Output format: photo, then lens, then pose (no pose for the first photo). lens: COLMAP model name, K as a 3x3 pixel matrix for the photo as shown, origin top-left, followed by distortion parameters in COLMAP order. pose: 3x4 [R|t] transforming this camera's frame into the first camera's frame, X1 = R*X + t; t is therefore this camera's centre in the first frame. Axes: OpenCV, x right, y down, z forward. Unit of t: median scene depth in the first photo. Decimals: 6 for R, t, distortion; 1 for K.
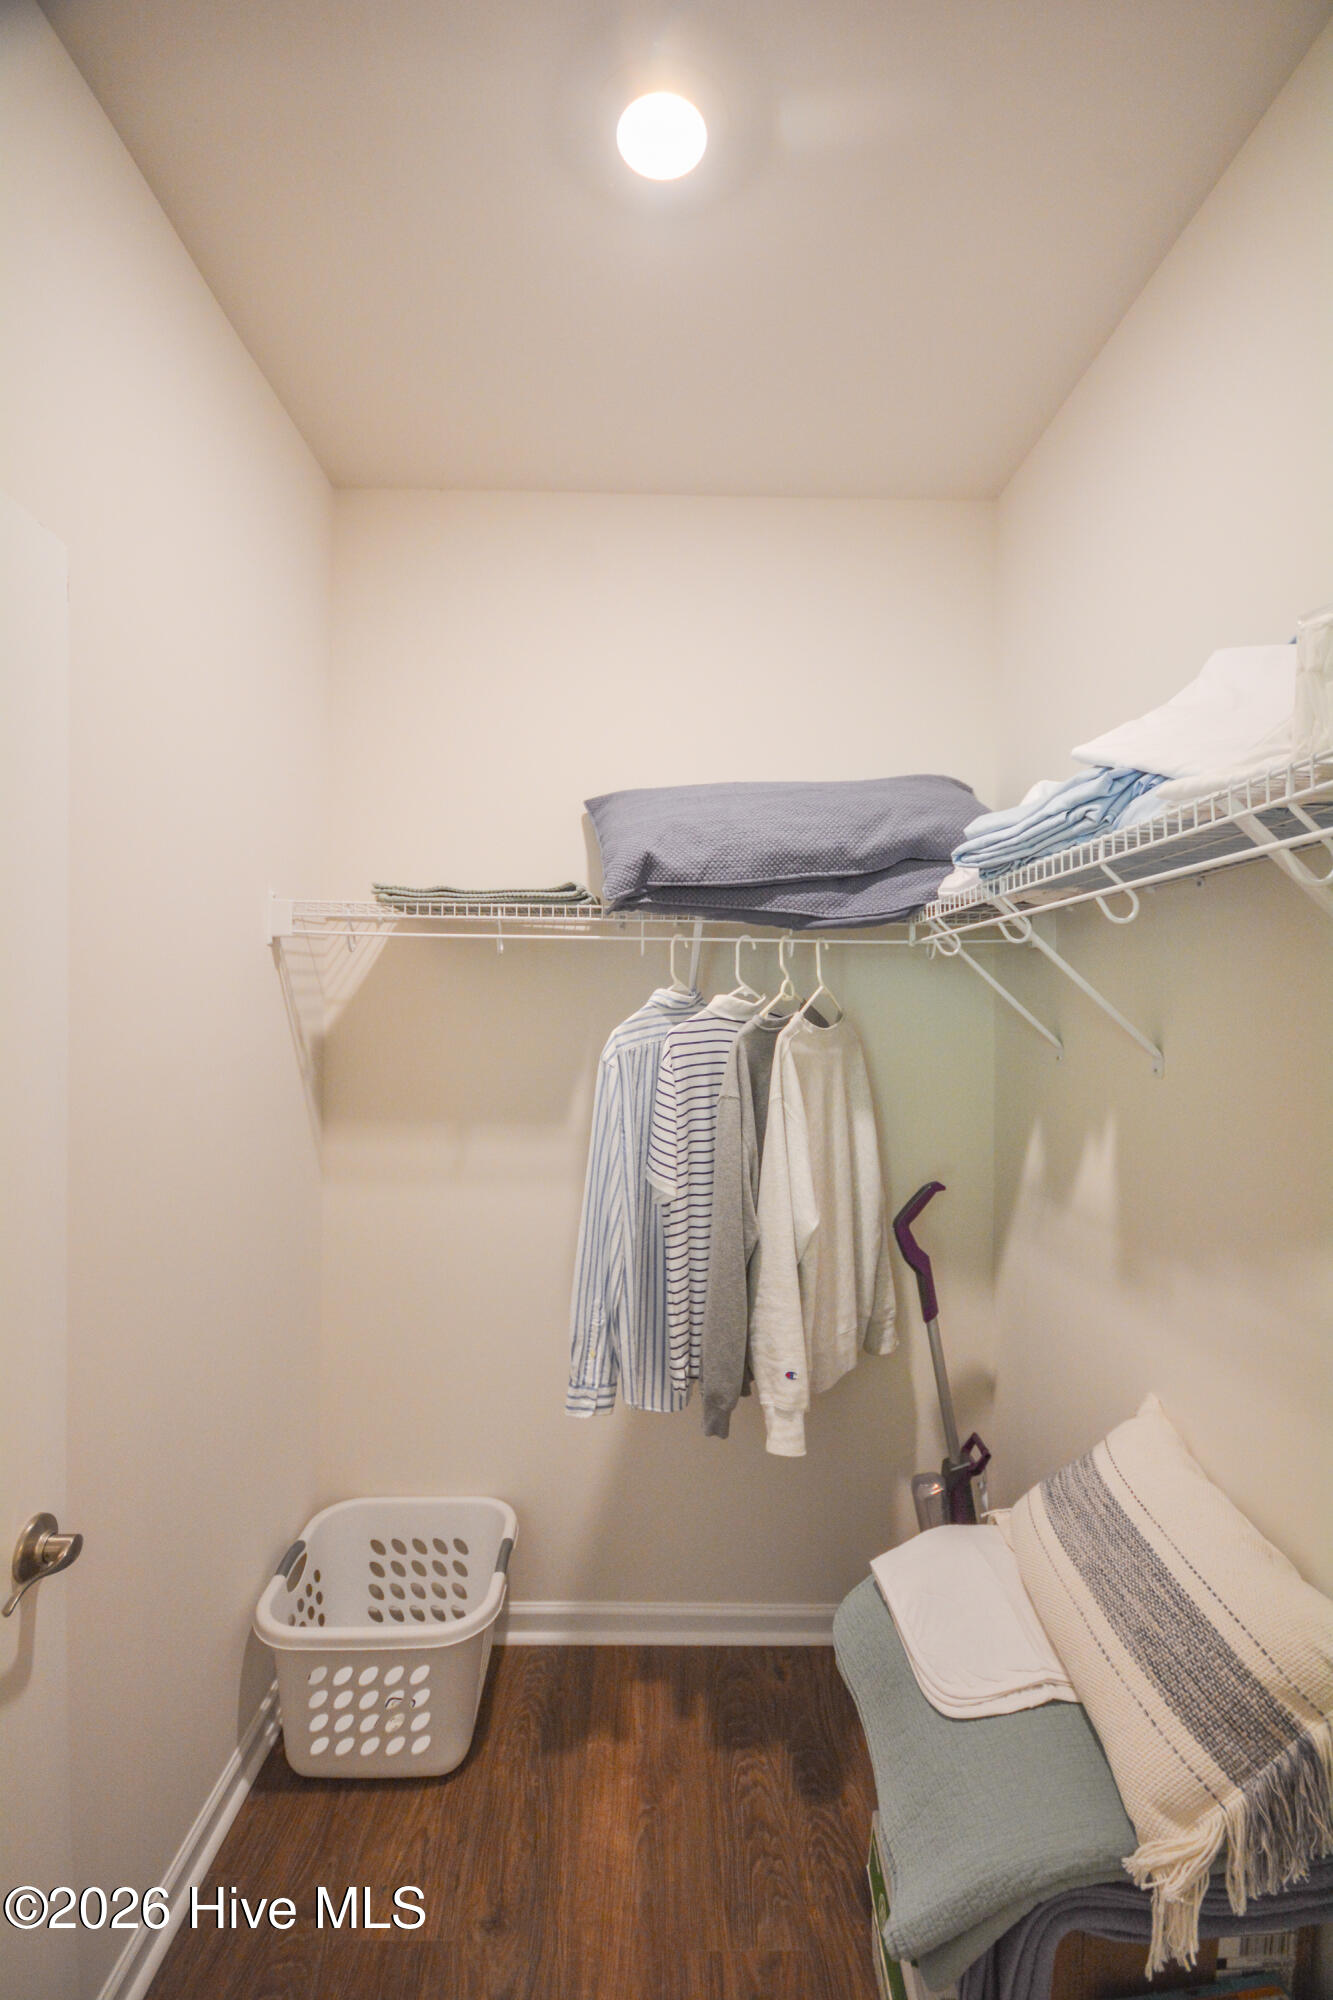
lens RADIAL K [[892.4, 0, 668.8], [0, 892.4, 999.2], [0, 0, 1]] dist [0.005448, -0.008037]
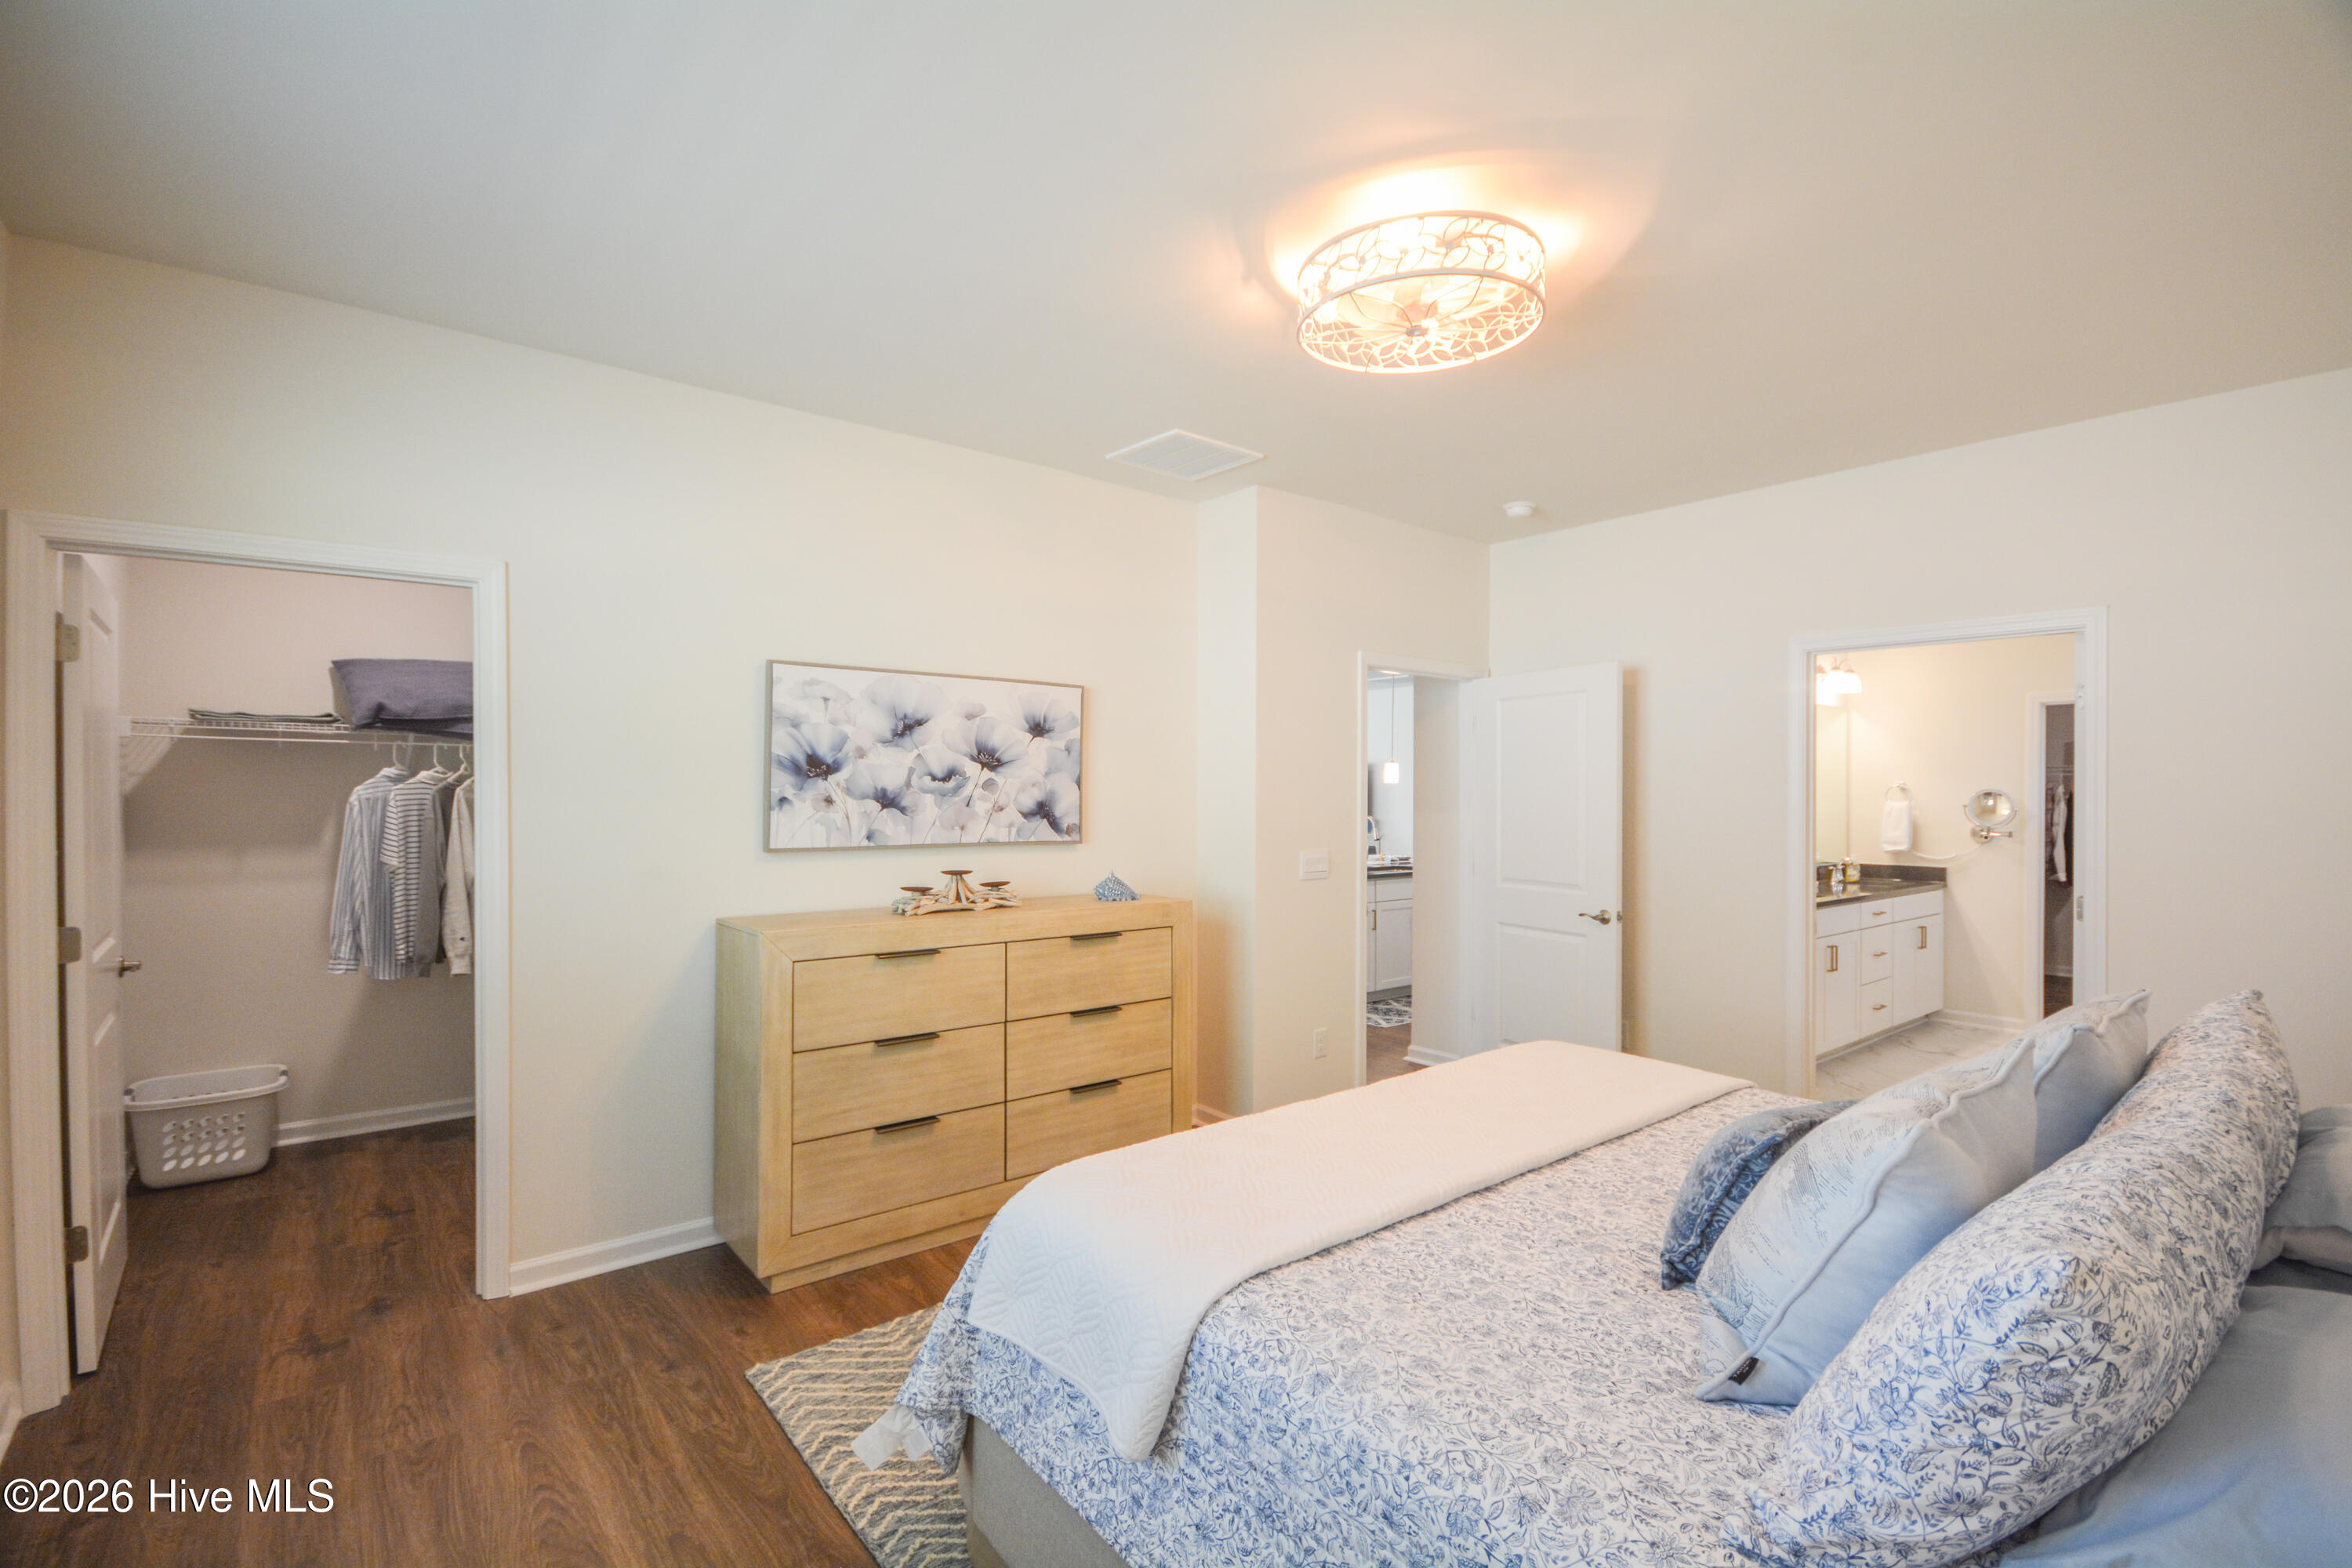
lens RADIAL K [[1049.5, 0, 1182.3], [0, 1049.5, 796.8], [0, 0, 1]] dist [0.005448, -0.008037]
pose [[0.785637, -0.006469, 0.618654, -0.067912], [0.005680, 0.999979, 0.003244, 0.058438], [-0.618661, 0.000965, 0.785657, -2.024320]]
